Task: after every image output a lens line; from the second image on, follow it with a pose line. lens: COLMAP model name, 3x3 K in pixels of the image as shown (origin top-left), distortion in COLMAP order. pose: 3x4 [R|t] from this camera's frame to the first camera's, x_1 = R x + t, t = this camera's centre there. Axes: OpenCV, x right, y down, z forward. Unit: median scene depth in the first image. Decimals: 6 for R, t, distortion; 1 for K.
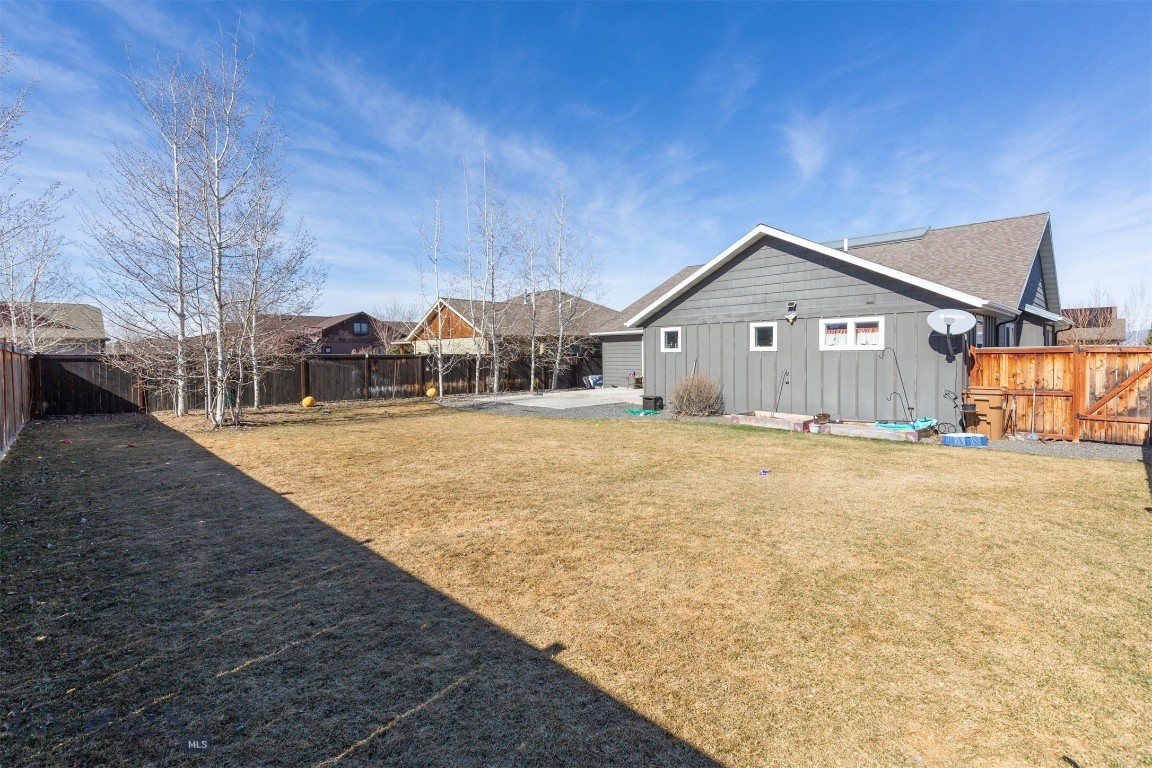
lens RADIAL K [[534.6, 0, 580.6], [0, 534.6, 352.2], [0, 0, 1]] dist [0.014343, -0.000748]
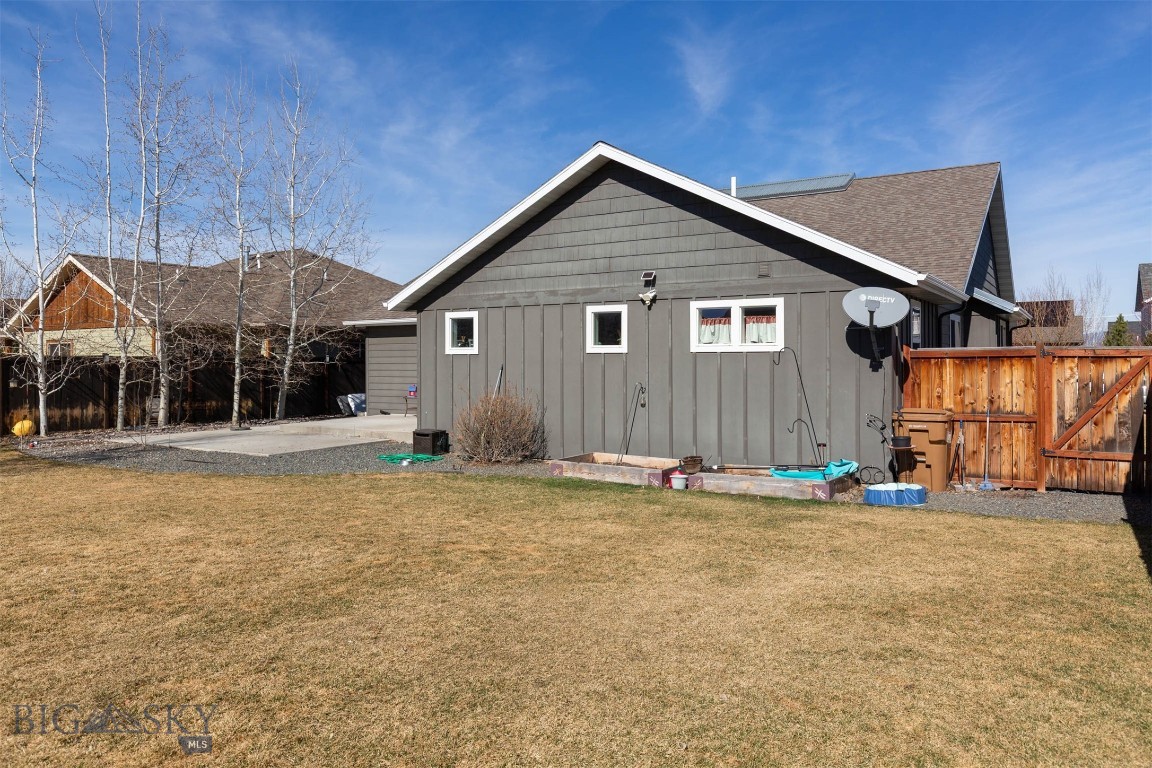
lens RADIAL K [[819.4, 0, 574.6], [0, 819.4, 327.7], [0, 0, 1]] dist [0.001952, 0.000162]
pose [[0.972108, 0.013390, 0.234151, 0.079737], [-0.004969, 0.999321, -0.036517, 0.003359], [-0.234481, 0.034335, 0.971514, 0.098985]]
